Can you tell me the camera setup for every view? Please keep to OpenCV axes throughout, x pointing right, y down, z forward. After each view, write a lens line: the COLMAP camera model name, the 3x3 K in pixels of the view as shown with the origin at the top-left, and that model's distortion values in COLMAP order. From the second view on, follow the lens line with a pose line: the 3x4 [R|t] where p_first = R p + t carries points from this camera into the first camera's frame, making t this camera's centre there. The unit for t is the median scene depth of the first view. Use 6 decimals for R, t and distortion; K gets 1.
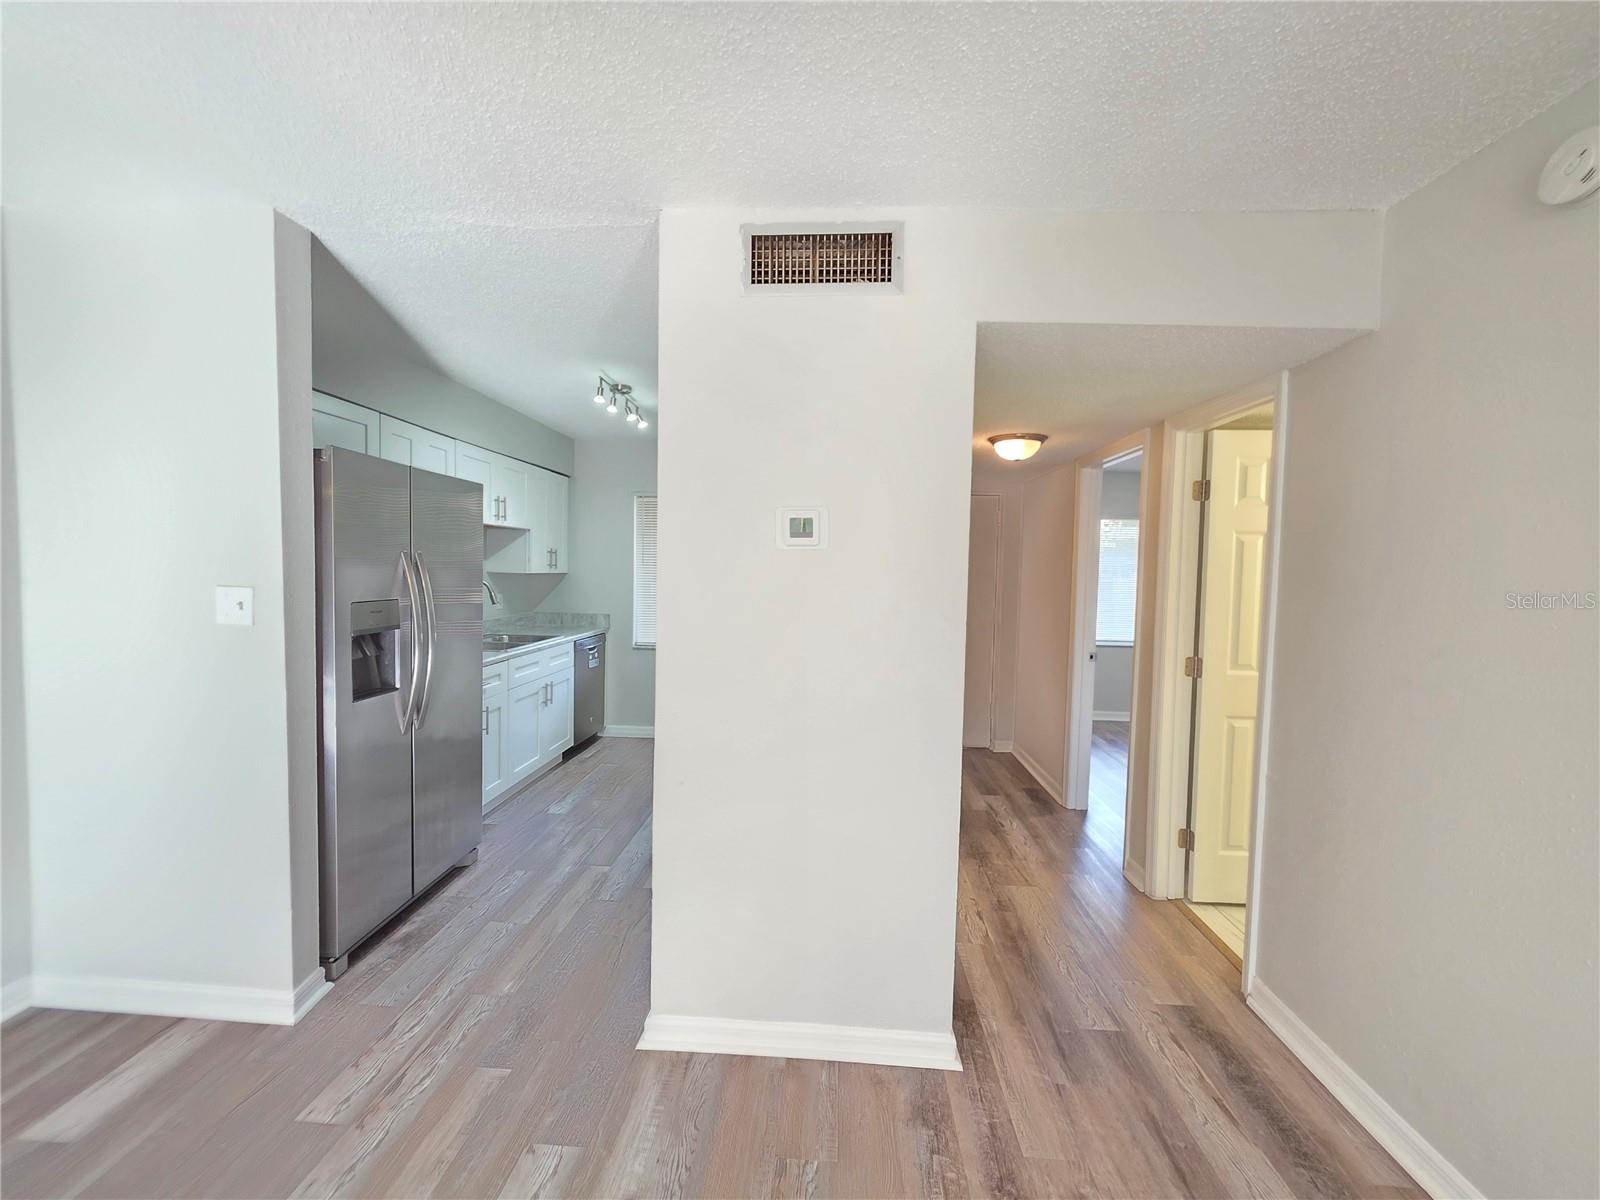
lens RADIAL K [[646.8, 0, 803.0], [0, 646.8, 601.9], [0, 0, 1]] dist [0.000951, 0.000026]
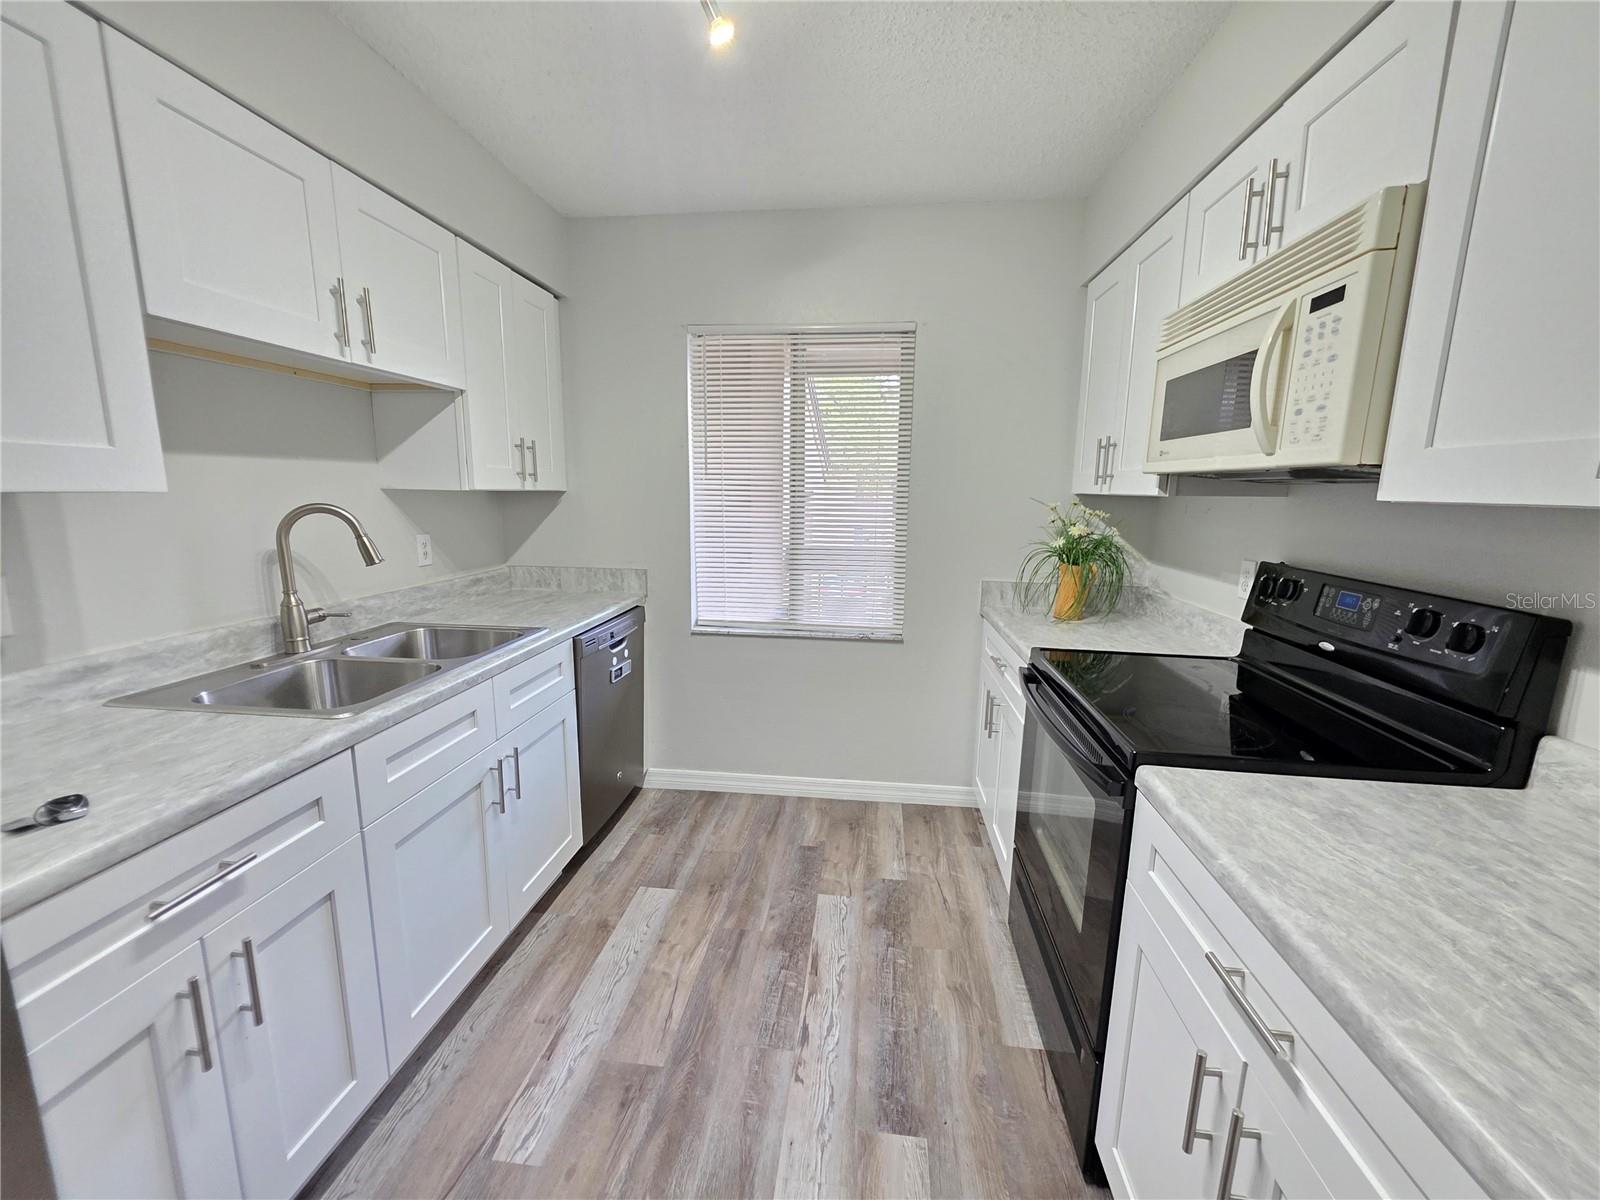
lens RADIAL K [[641.9, 0, 805.3], [0, 641.9, 603.3], [0, 0, 1]] dist [0.000662, -0.000033]
pose [[0.998523, 0.000705, -0.054331, -0.197009], [0.005989, 0.992395, 0.122951, -0.023957], [0.054005, -0.123095, 0.990924, 0.674325]]
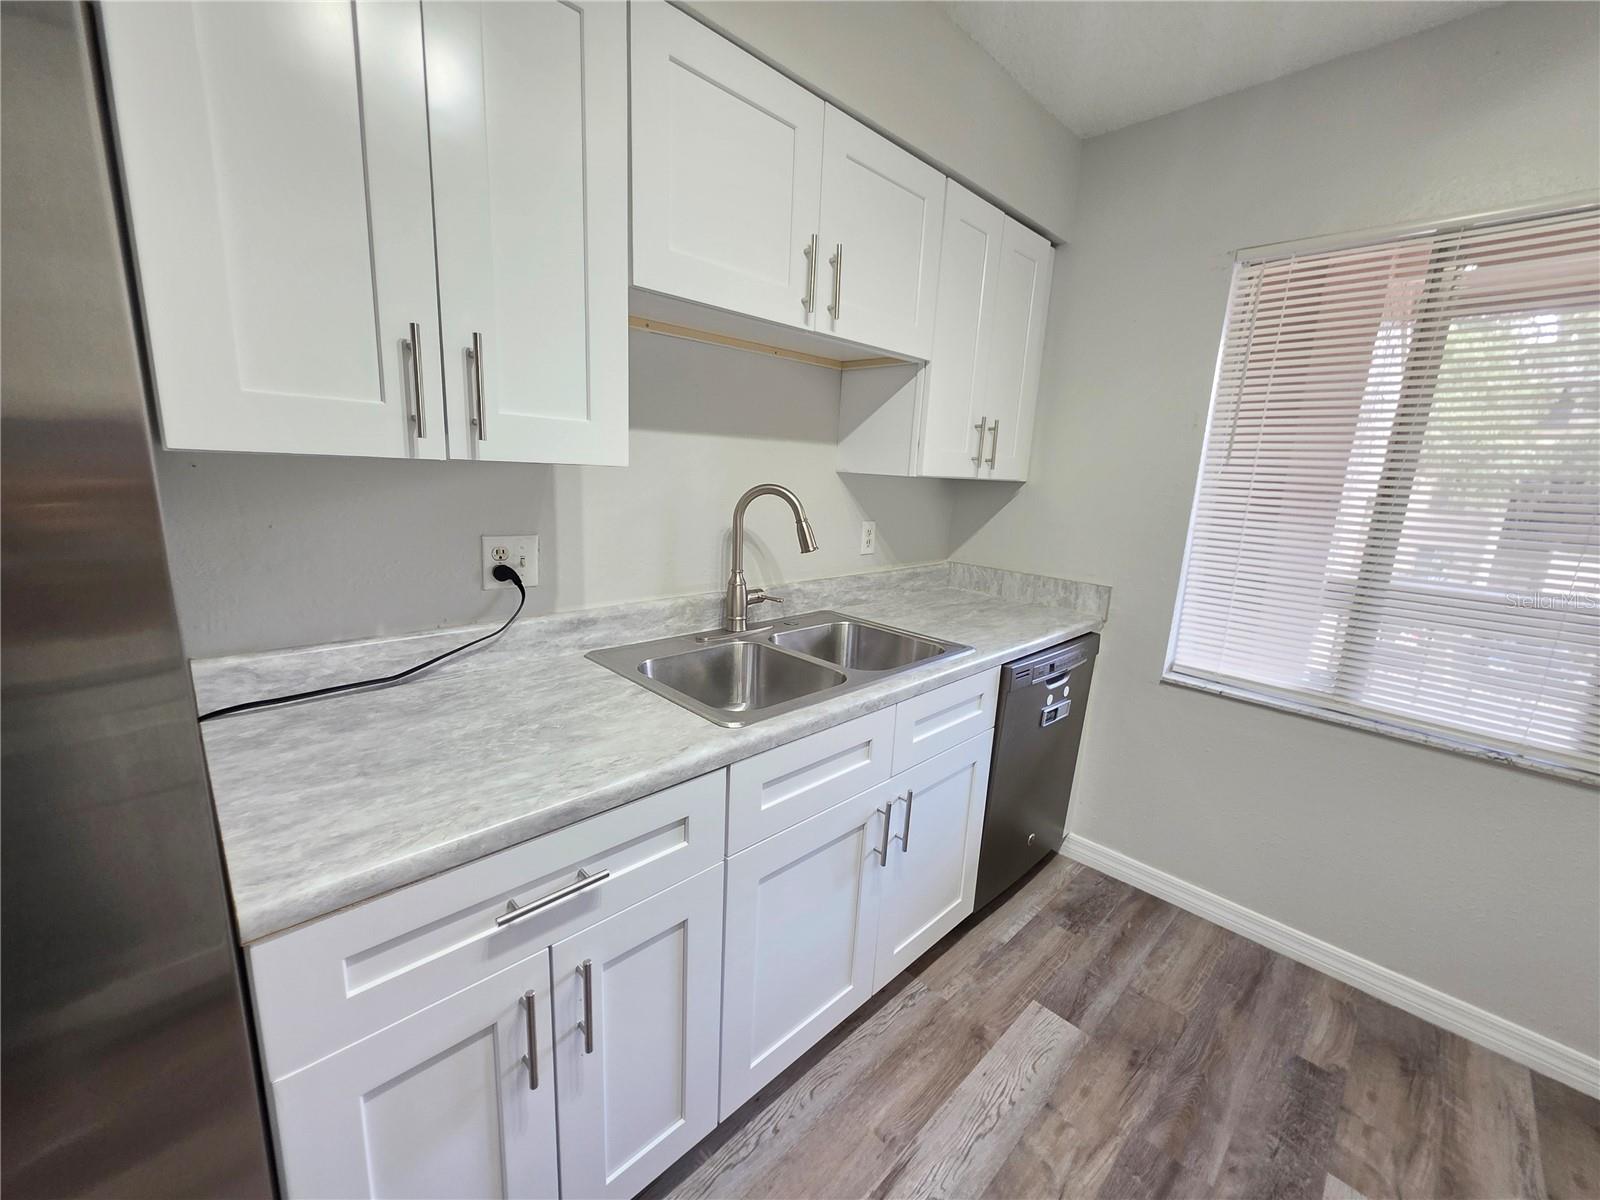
lens RADIAL K [[641.9, 0, 805.3], [0, 641.9, 603.3], [0, 0, 1]] dist [0.000662, -0.000033]
pose [[0.740344, 0.152624, -0.654673, -0.245138], [-0.065352, 0.985613, 0.155872, -0.029861], [0.669044, -0.072614, 0.739667, 0.795219]]
